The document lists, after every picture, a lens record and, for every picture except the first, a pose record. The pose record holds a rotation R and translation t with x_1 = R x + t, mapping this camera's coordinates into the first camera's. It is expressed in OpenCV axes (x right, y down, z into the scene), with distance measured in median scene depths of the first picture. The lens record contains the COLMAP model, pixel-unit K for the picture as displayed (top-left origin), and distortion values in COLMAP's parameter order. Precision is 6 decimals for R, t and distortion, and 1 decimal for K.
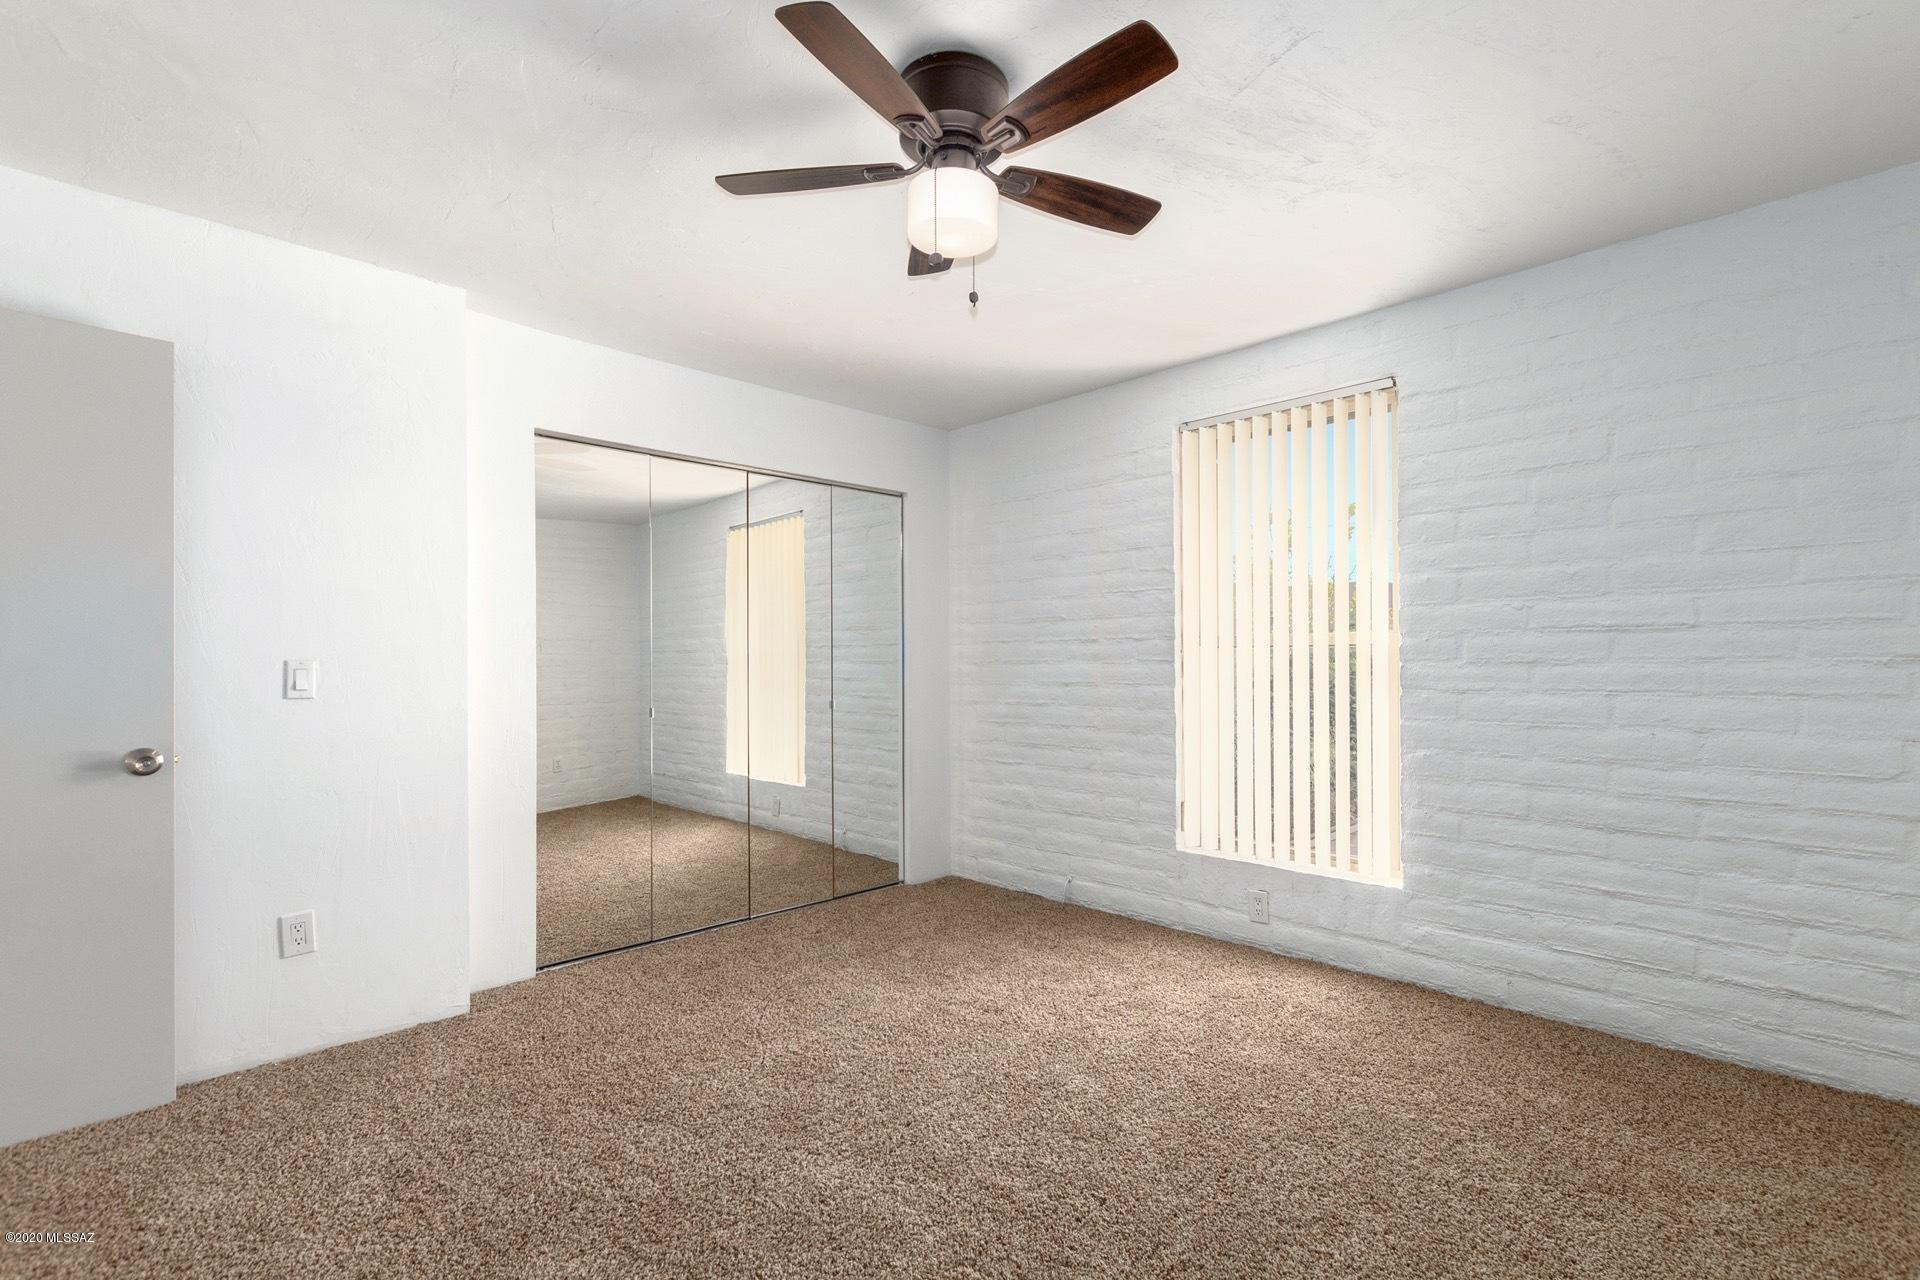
lens RADIAL K [[884.4, 0, 964.3], [0, 884.4, 650.1], [0, 0, 1]] dist [0.008524, -0.003283]
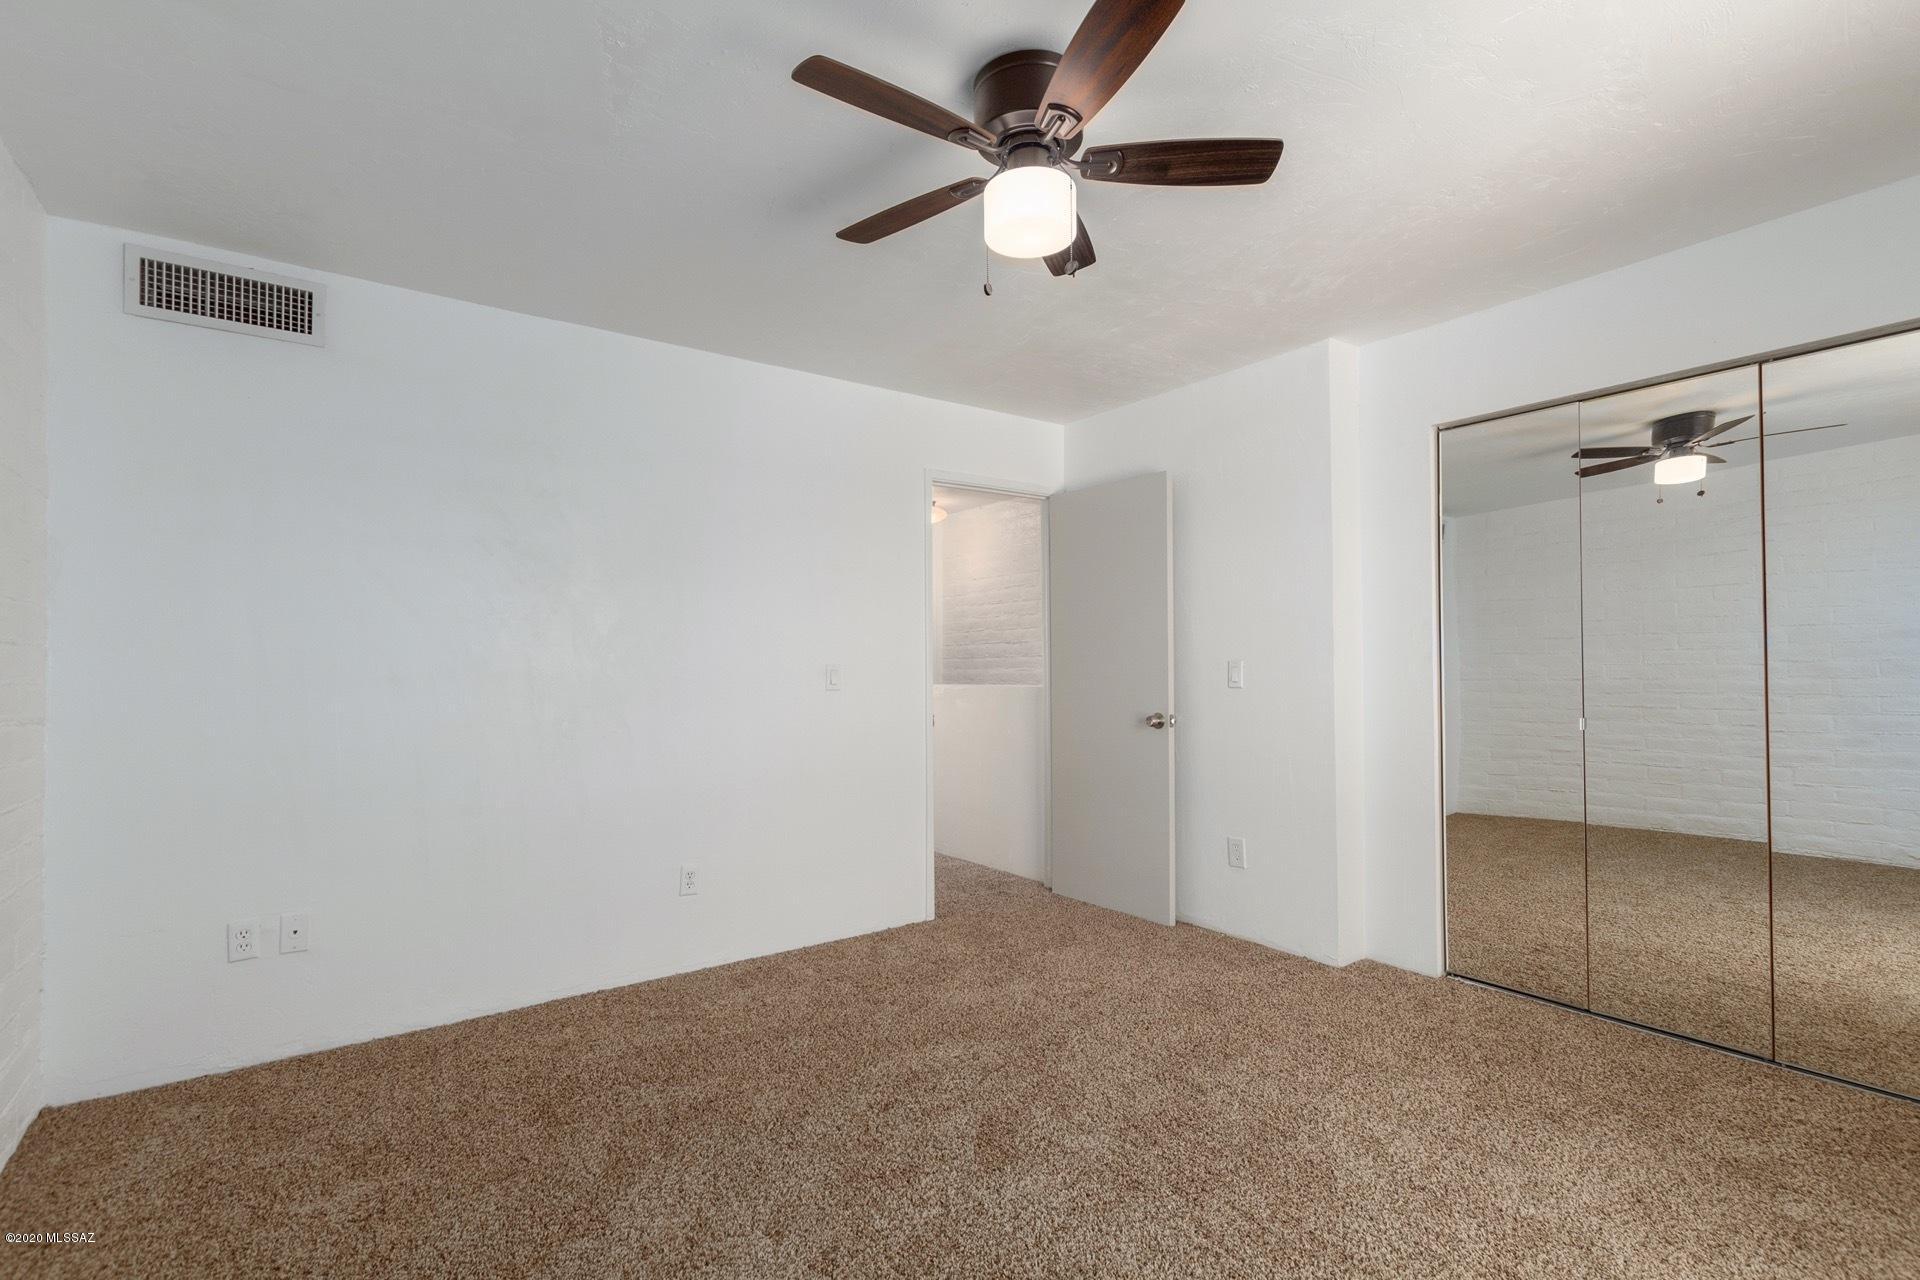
lens RADIAL K [[884.4, 0, 974.5], [0, 884.4, 650.6], [0, 0, 1]] dist [0.008524, -0.003283]
pose [[-0.131290, -0.002673, -0.991340, 0.636804], [0.014706, 0.999881, -0.004644, -0.003908], [0.991235, -0.015188, -0.131235, 0.685213]]
